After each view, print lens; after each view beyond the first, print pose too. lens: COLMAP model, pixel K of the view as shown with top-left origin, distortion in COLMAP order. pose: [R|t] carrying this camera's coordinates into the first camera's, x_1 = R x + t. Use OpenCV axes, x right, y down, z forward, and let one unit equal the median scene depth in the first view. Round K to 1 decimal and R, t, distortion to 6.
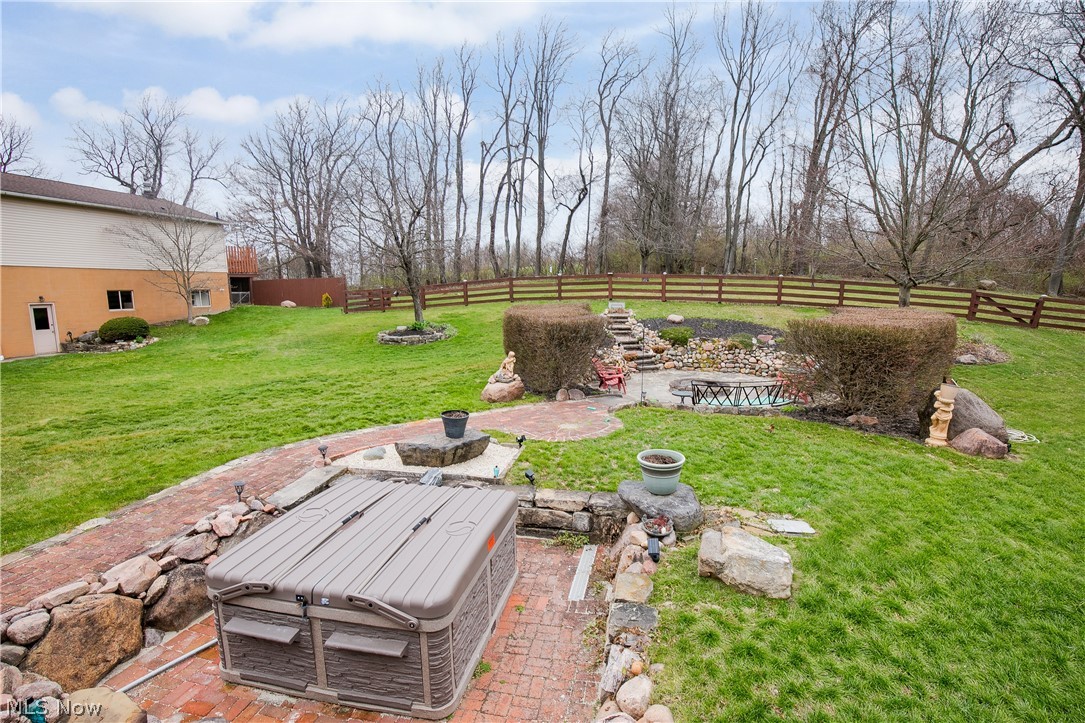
lens RADIAL K [[481.8, 0, 569.1], [0, 481.8, 358.3], [0, 0, 1]] dist [-0.003435, -0.000588]
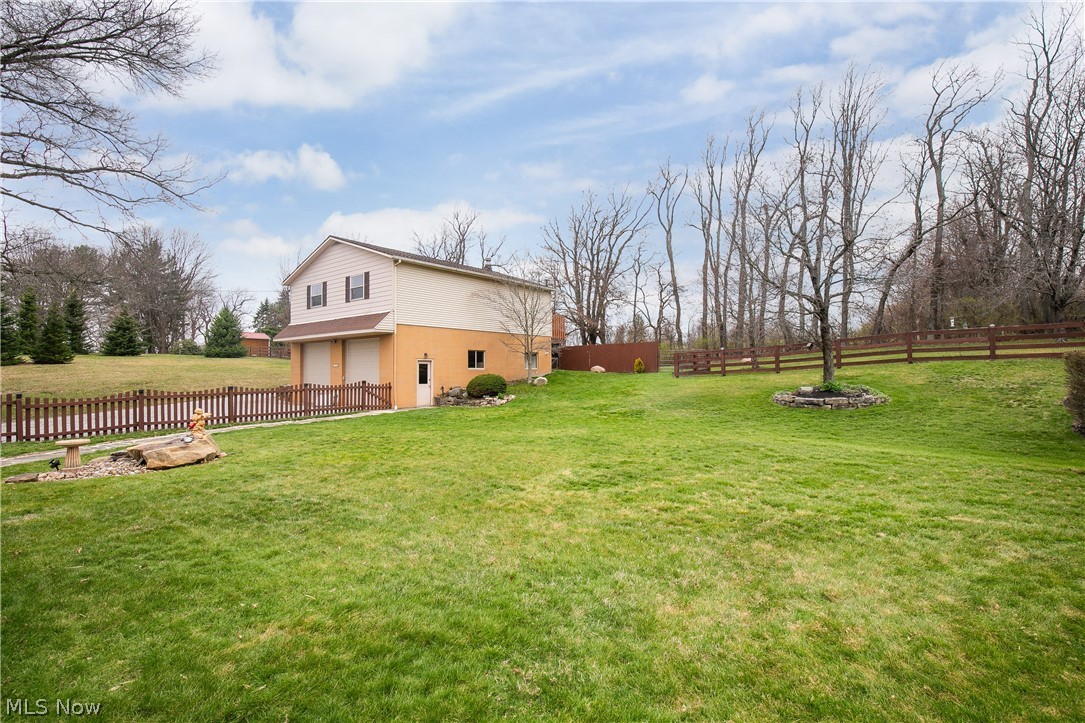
lens RADIAL K [[481.8, 0, 569.1], [0, 481.8, 358.3], [0, 0, 1]] dist [-0.003435, -0.000588]
pose [[0.924305, -0.002898, -0.381645, -0.356521], [-0.063024, 0.985084, -0.160118, 0.032693], [0.376416, 0.172051, 0.910335, 0.123172]]
